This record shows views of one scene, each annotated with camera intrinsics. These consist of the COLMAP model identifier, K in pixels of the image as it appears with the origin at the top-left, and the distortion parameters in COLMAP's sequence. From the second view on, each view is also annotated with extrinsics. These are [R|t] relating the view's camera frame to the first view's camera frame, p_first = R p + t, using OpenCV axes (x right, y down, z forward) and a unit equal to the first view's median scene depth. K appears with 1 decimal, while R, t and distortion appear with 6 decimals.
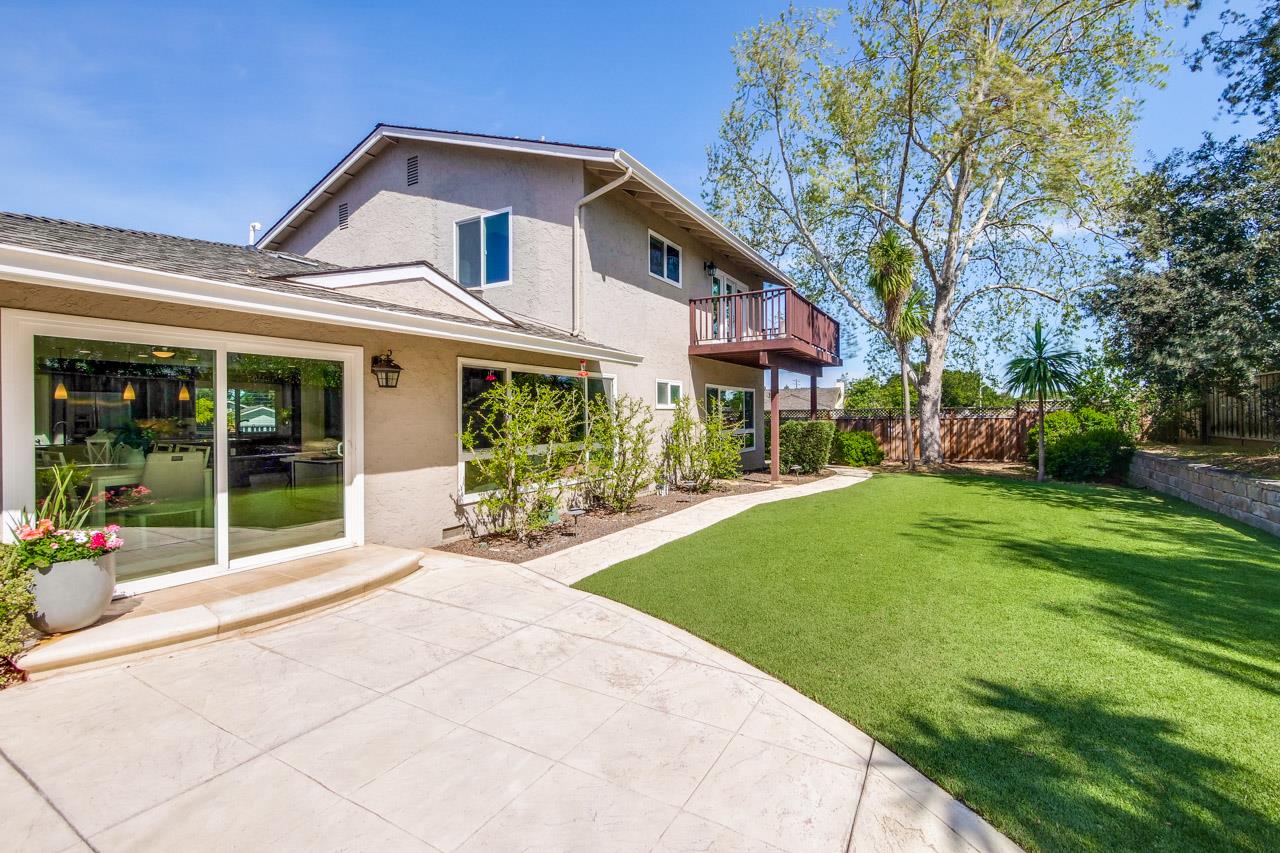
lens RADIAL K [[552.0, 0, 638.3], [0, 552.0, 418.9], [0, 0, 1]] dist [0.000570, -0.001512]
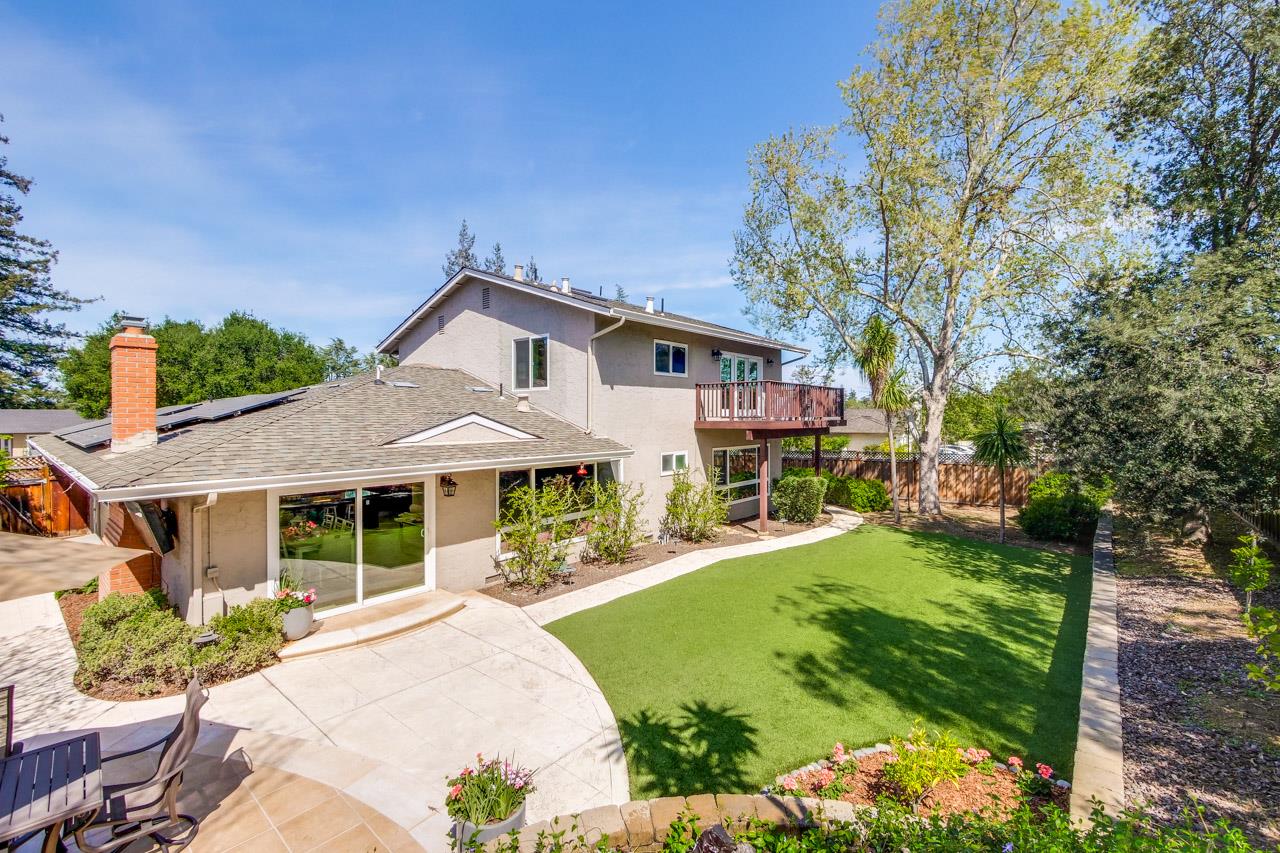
lens RADIAL K [[552.0, 0, 644.2], [0, 552.0, 420.6], [0, 0, 1]] dist [0.000570, -0.001512]
pose [[0.984504, 0.006518, -0.175242, 0.270305], [-0.005130, 0.999952, 0.008372, -0.195792], [0.175288, -0.007343, 0.984490, -0.347705]]
